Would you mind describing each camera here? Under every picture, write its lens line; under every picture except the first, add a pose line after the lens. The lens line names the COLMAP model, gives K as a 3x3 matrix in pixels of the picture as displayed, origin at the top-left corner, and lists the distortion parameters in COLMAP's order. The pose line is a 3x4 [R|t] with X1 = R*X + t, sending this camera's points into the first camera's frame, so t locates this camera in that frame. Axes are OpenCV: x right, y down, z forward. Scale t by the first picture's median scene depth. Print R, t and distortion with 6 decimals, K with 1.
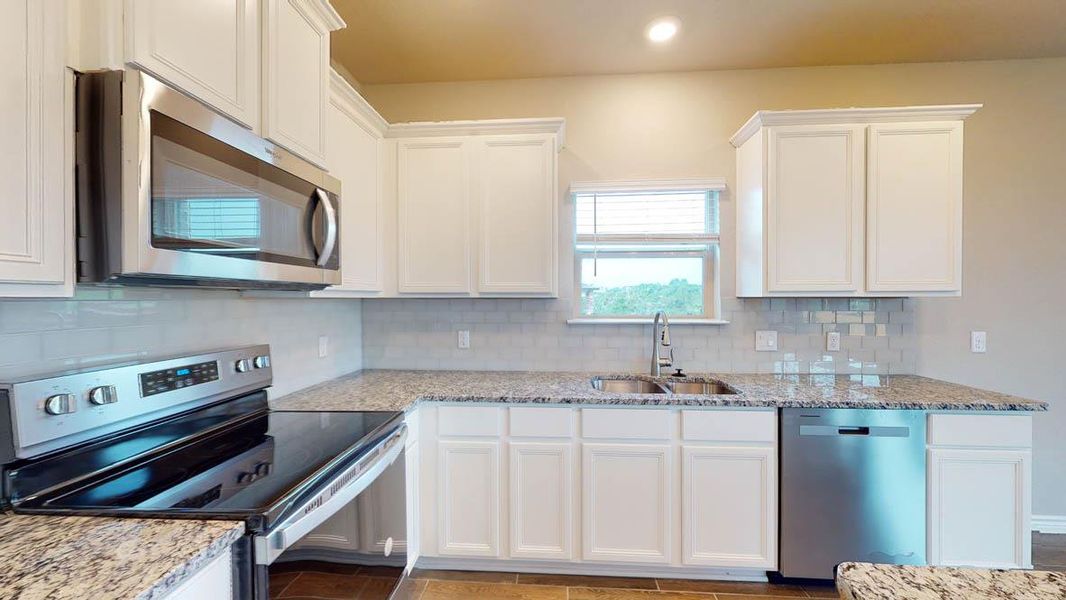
lens RADIAL K [[393.3, 0, 534.2], [0, 393.3, 300.8], [0, 0, 1]] dist [0.000620, -0.000006]
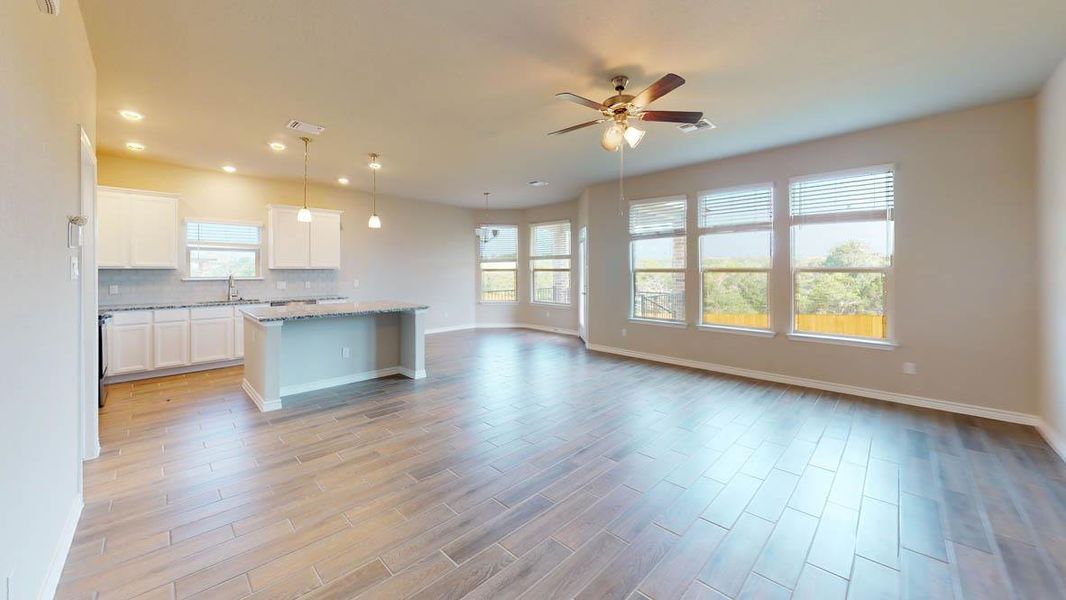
lens RADIAL K [[375.8, 0, 534.0], [0, 375.8, 271.4], [0, 0, 1]] dist [0.000705, 0.000006]
pose [[0.654061, -0.001449, 0.756441, -0.244833], [0.002198, 0.999998, 0.000016, 0.011090], [-0.756439, 0.001652, 0.654062, -2.090237]]
